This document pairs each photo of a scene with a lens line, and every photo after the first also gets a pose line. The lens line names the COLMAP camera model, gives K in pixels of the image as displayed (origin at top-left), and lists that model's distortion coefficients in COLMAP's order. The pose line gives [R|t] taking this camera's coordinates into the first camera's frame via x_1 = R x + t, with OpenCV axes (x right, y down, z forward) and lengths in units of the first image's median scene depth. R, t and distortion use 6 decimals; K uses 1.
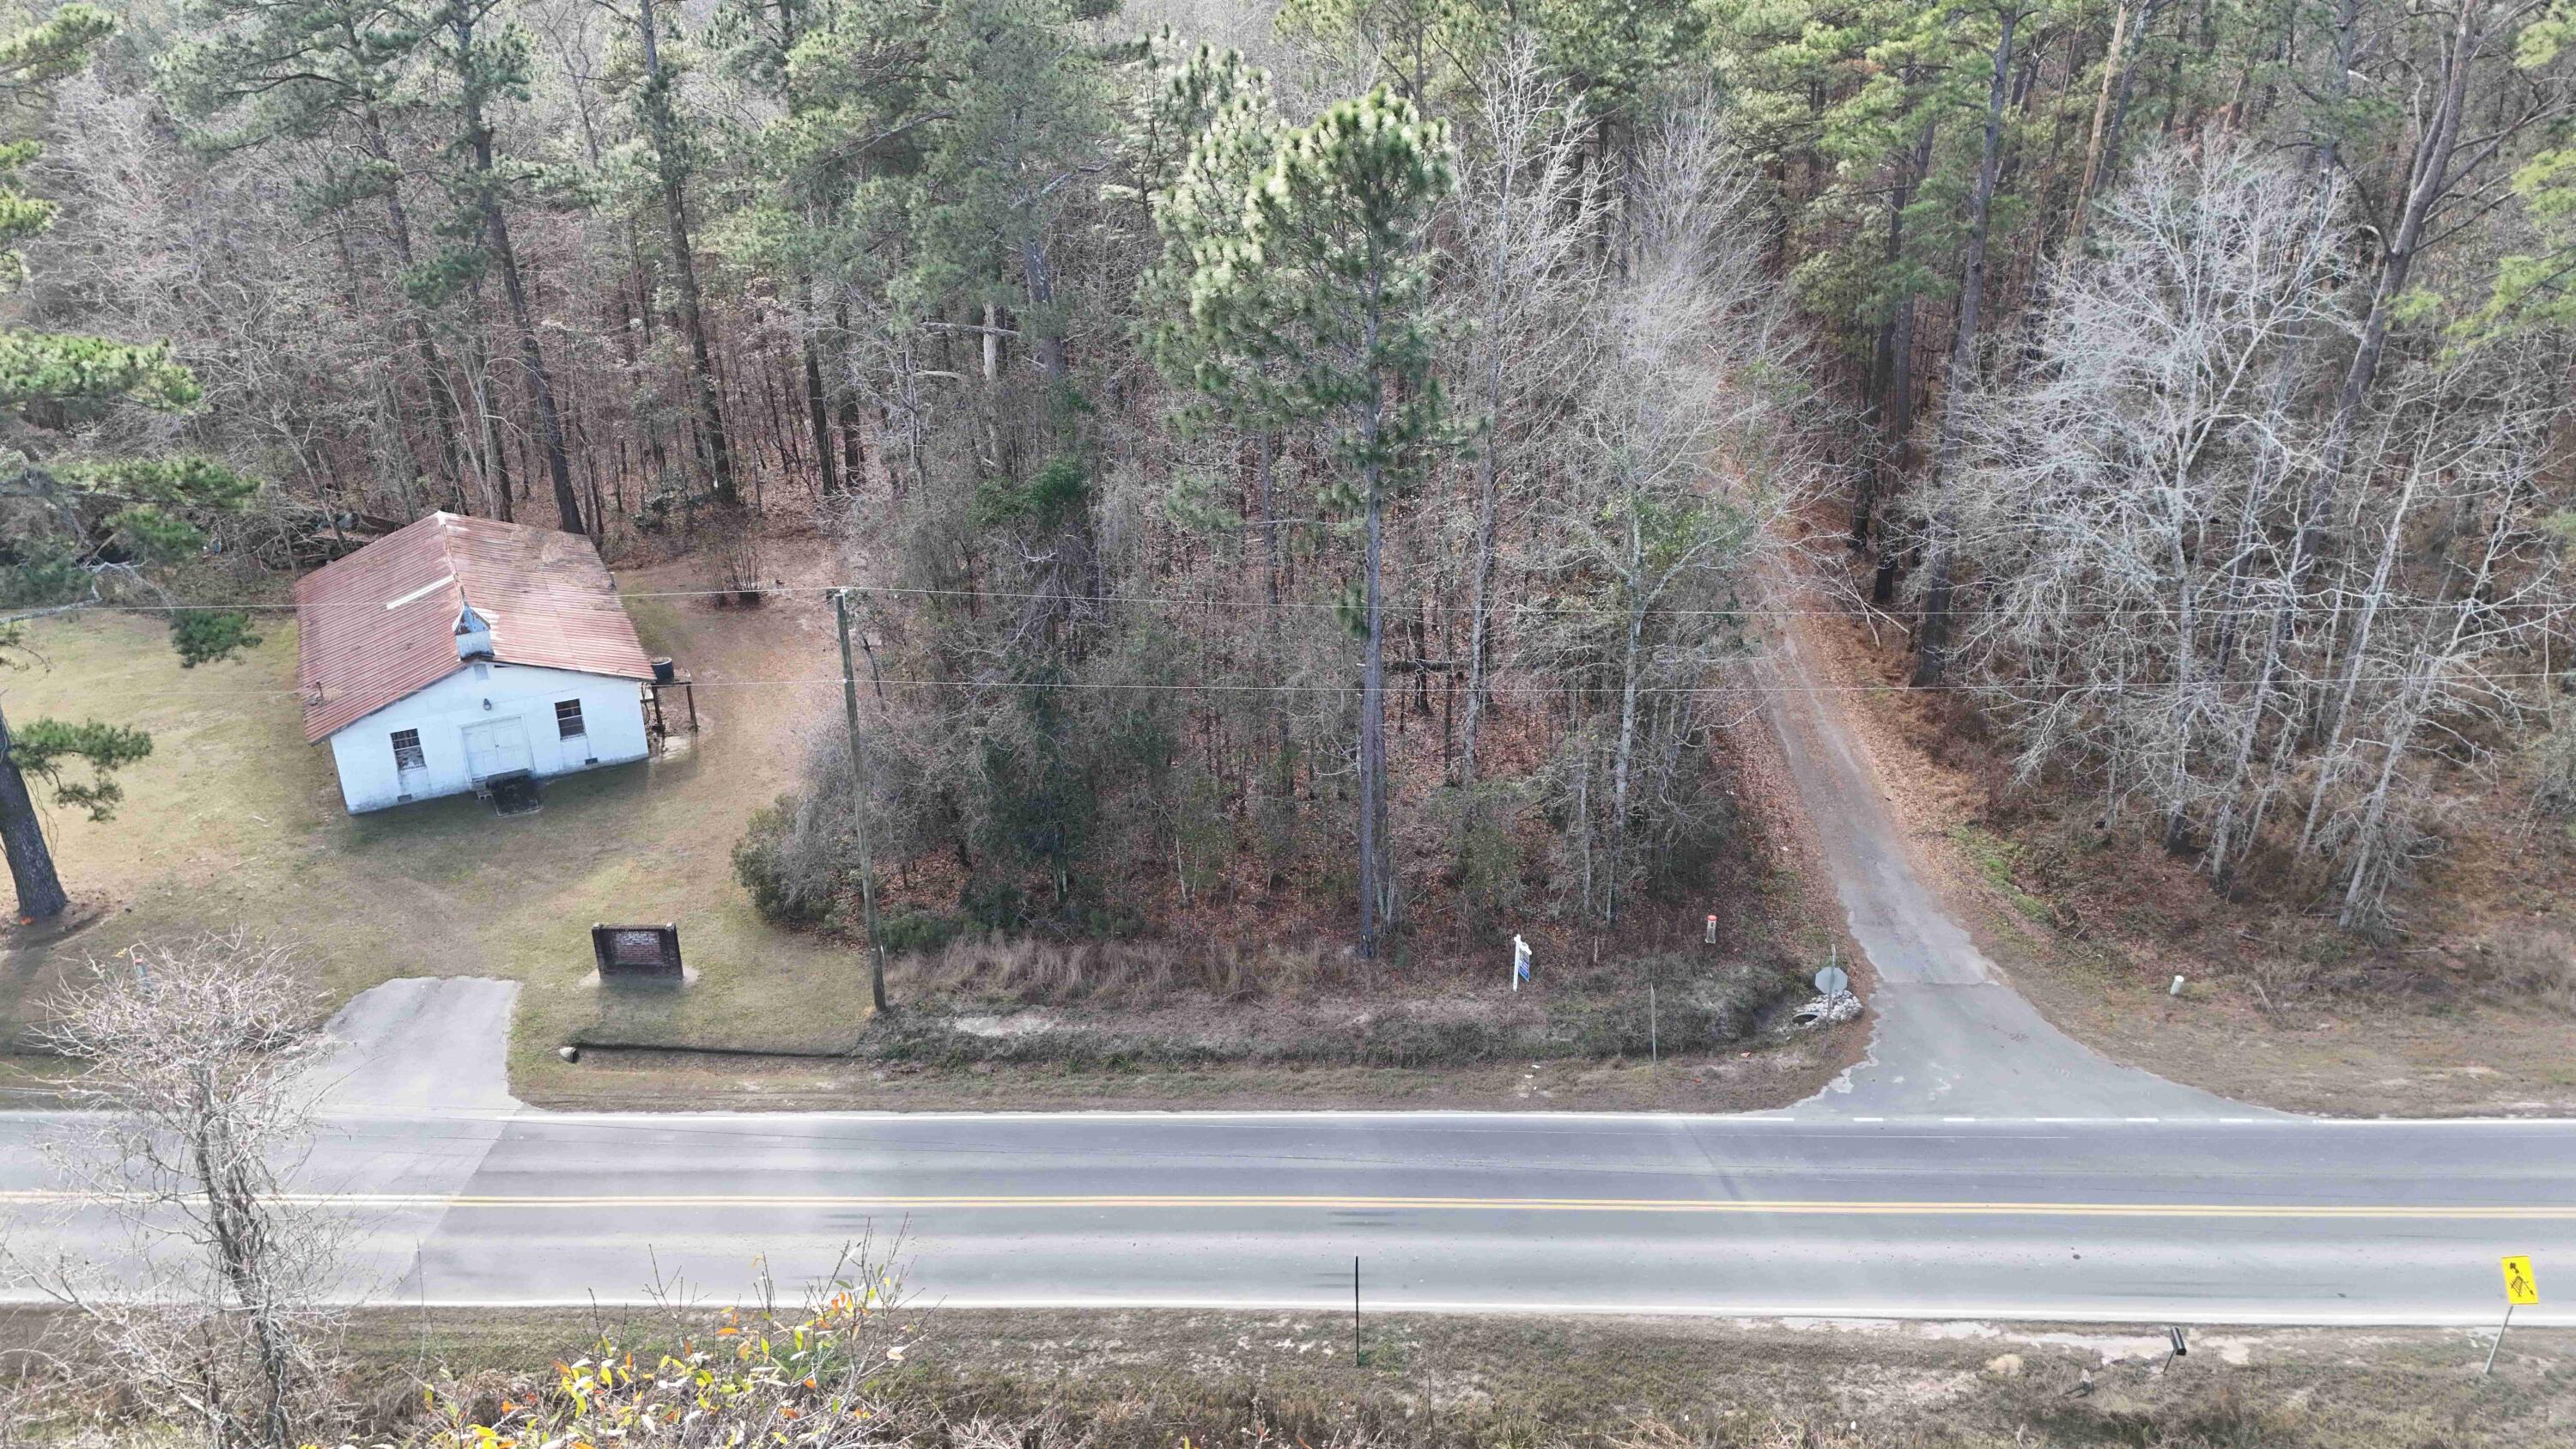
lens RADIAL K [[1786.3, 0, 1288.0], [0, 1786.3, 724.5], [0, 0, 1]] dist [0.068262, -0.052279]
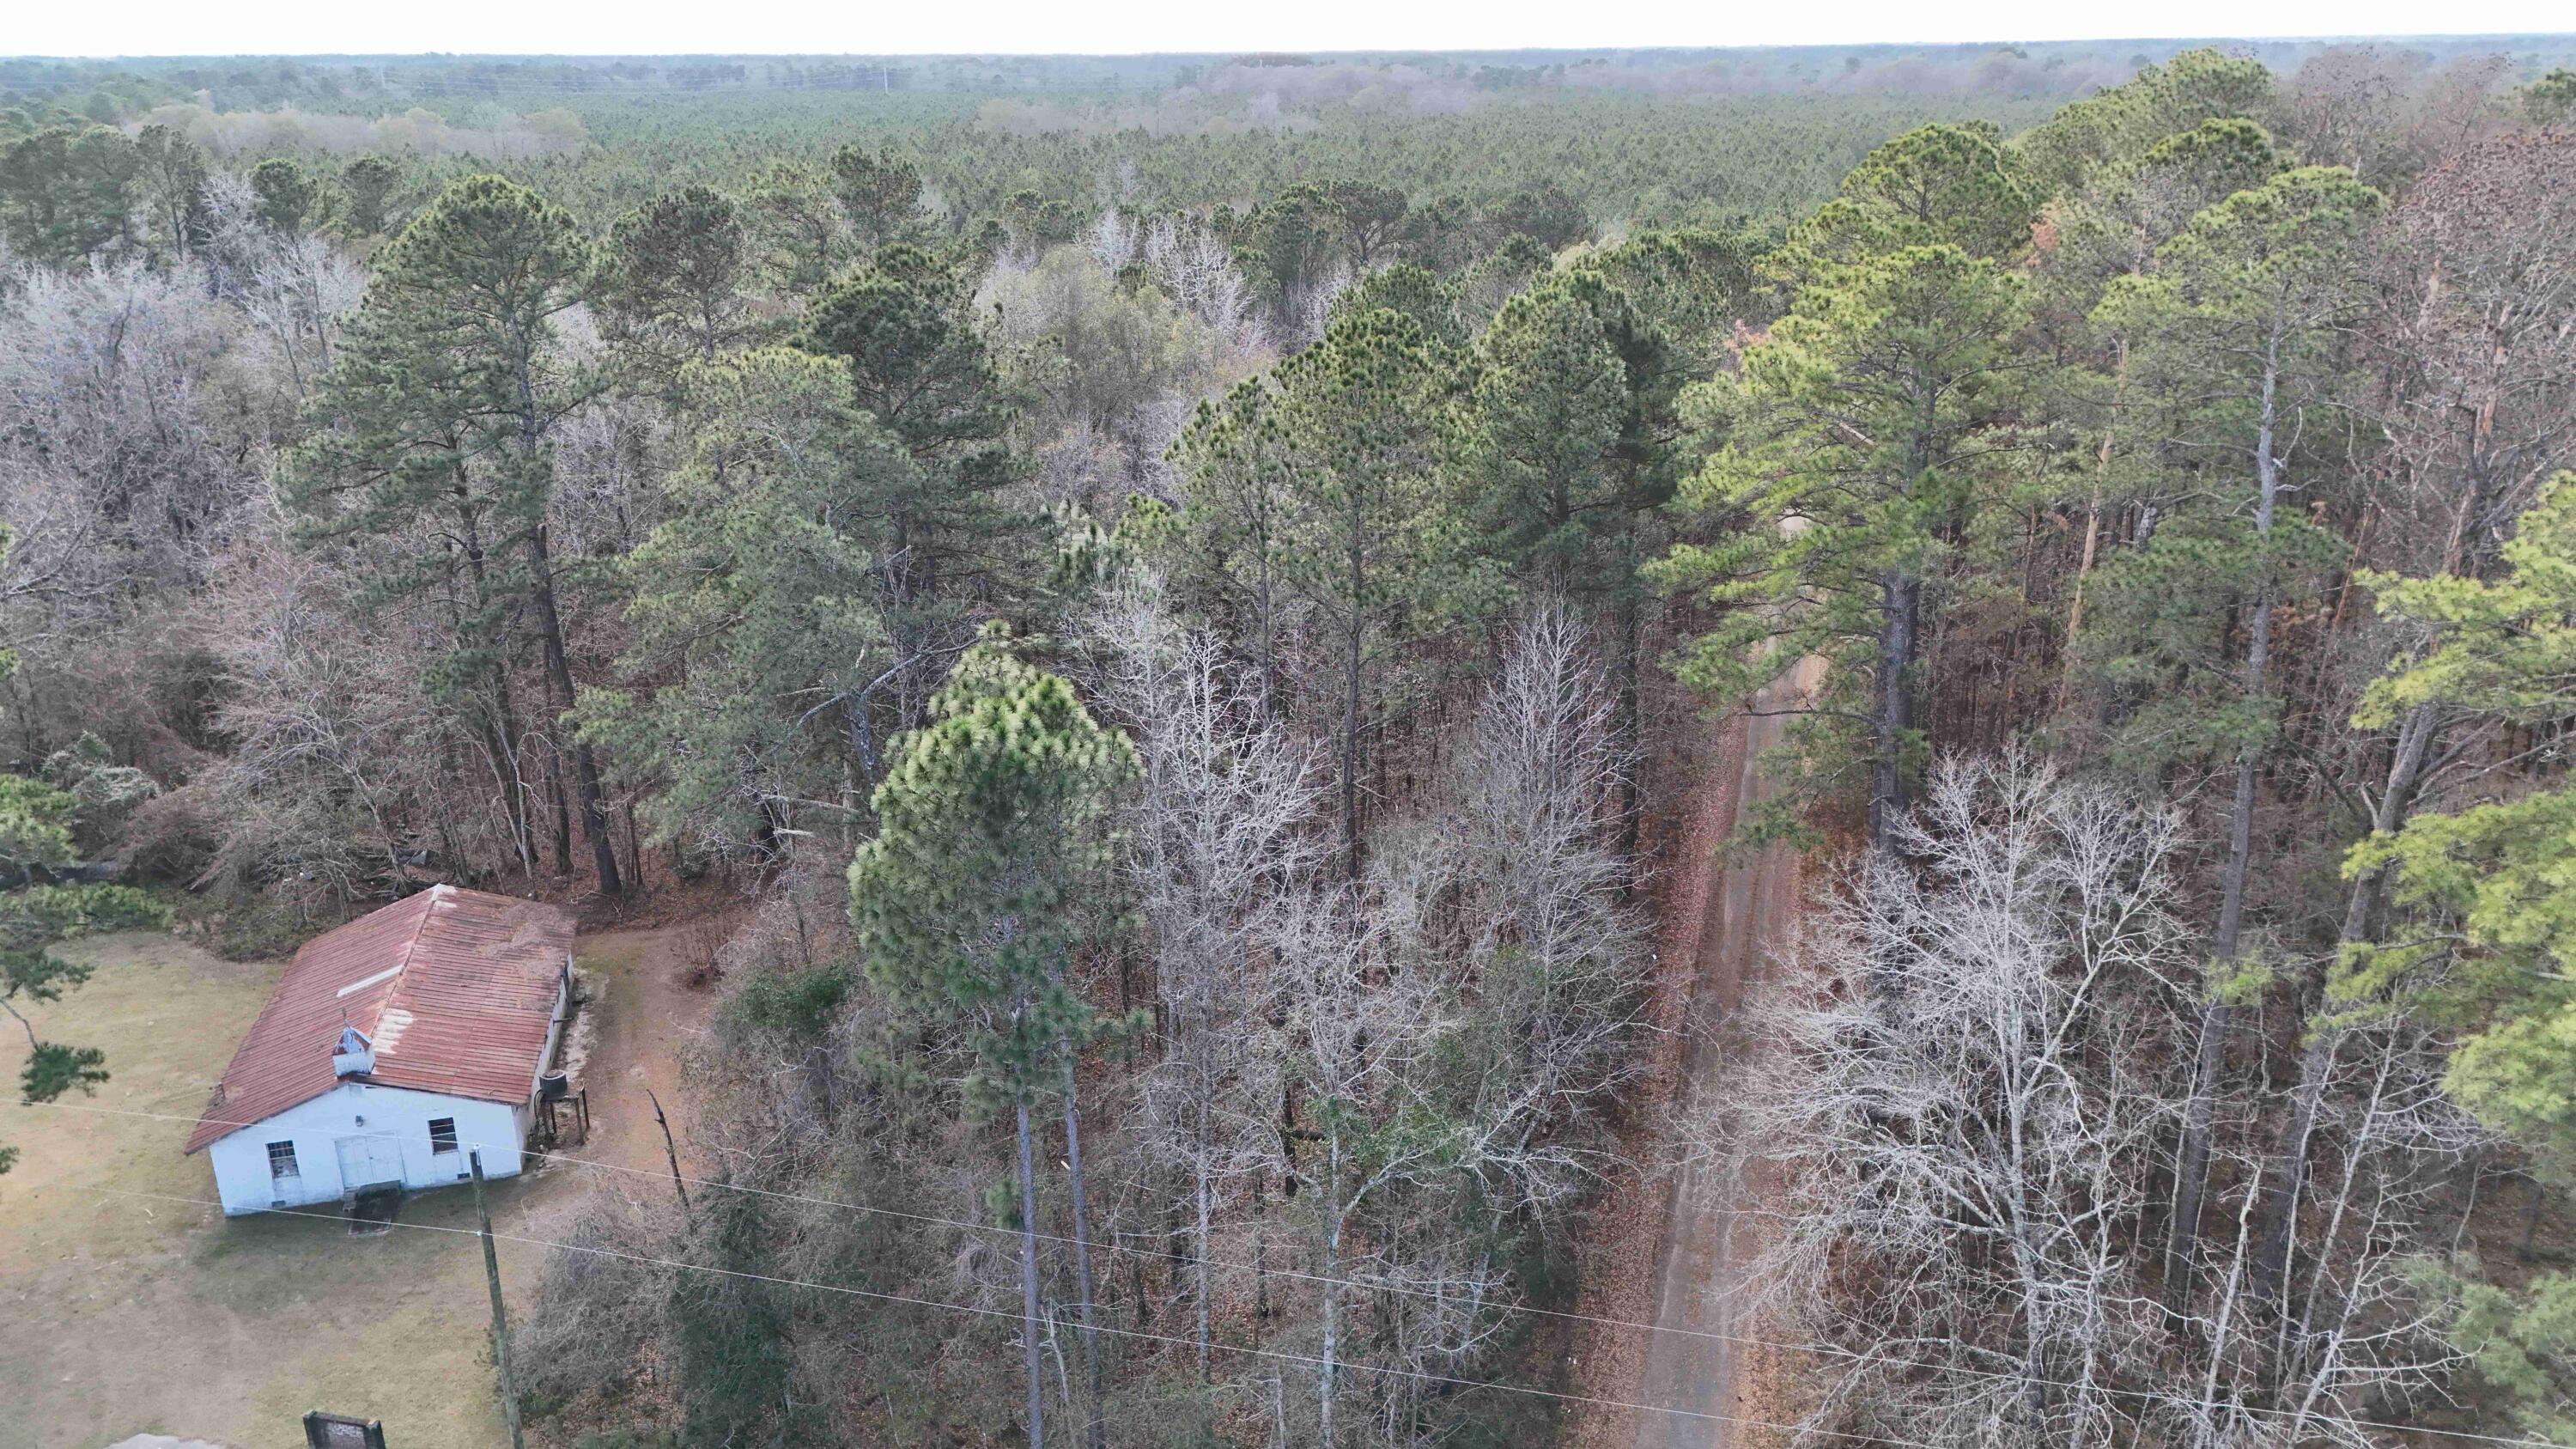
lens RADIAL K [[1822.6, 0, 1288.0], [0, 1822.6, 724.5], [0, 0, 1]] dist [0.073528, -0.075557]
pose [[0.976454, 0.065342, -0.205593, 0.342476], [-0.087634, 0.990993, -0.101255, -0.214805], [0.197125, 0.116888, 0.973385, 0.056318]]
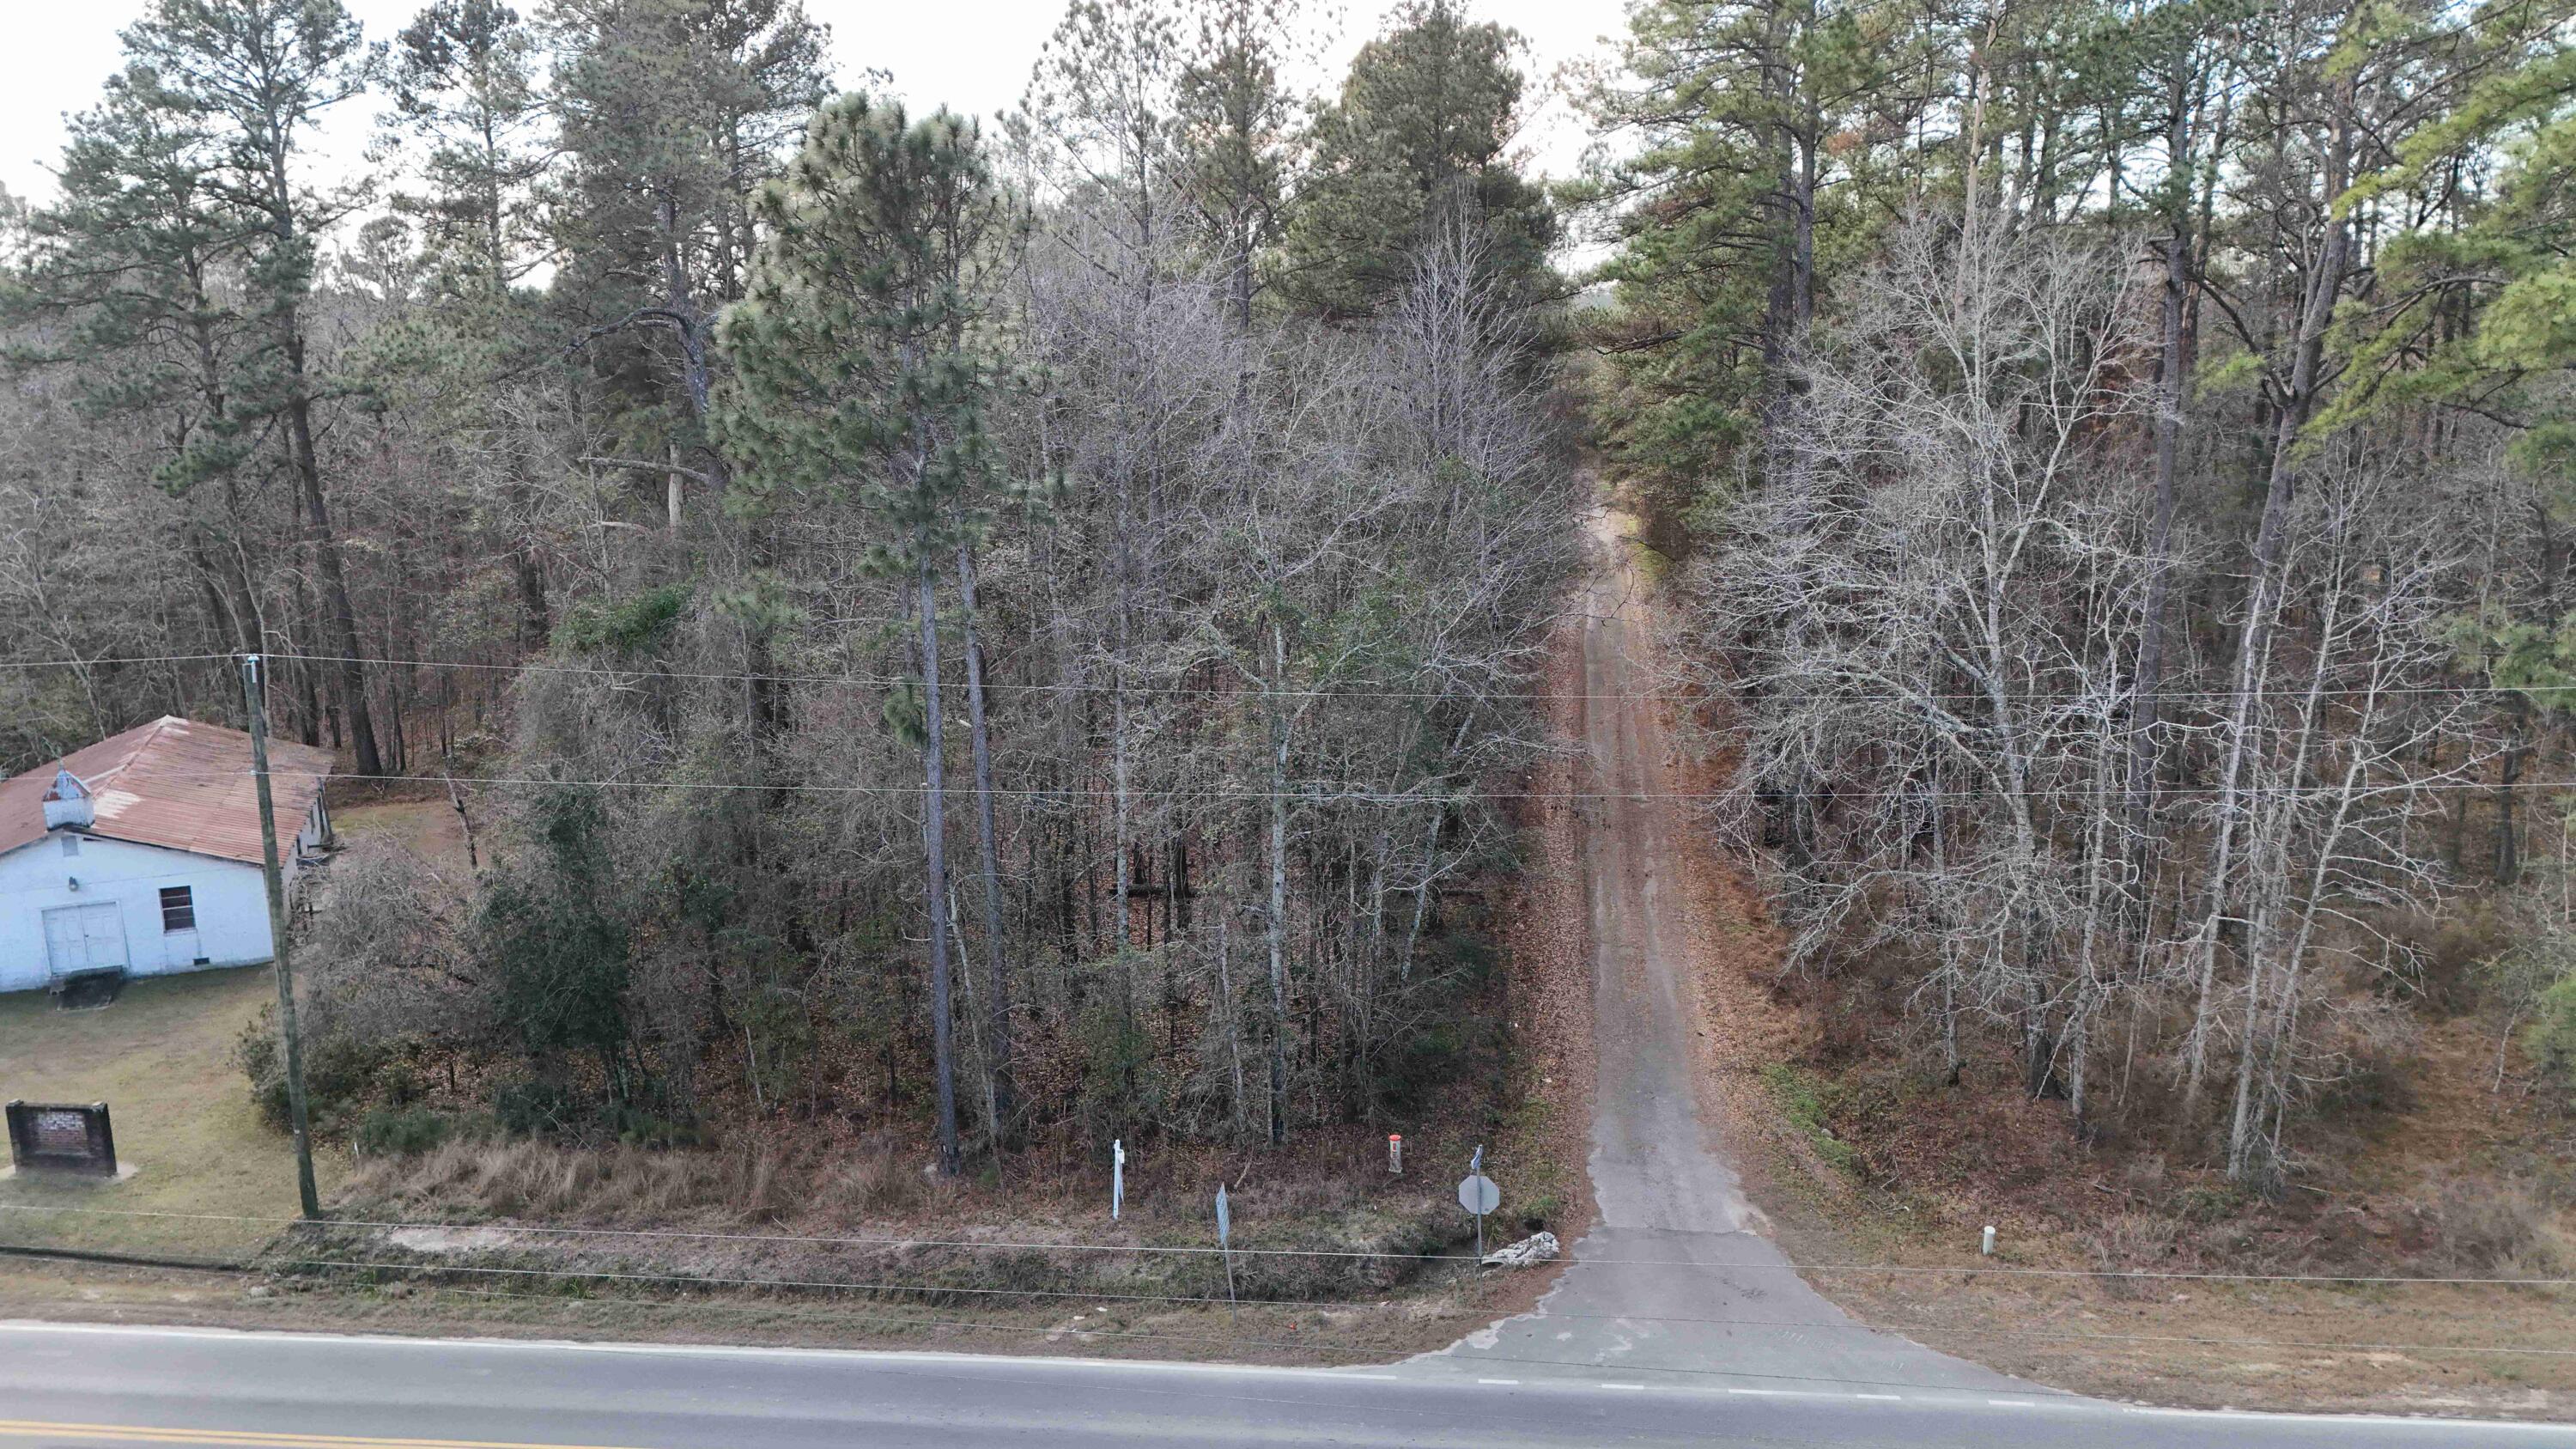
lens RADIAL K [[1822.6, 0, 1288.0], [0, 1822.6, 724.5], [0, 0, 1]] dist [0.073528, -0.075557]
pose [[0.996349, 0.014695, -0.084099, 0.263128], [-0.033139, 0.974405, -0.222344, 0.114712], [0.078679, 0.224319, 0.971334, 0.195237]]
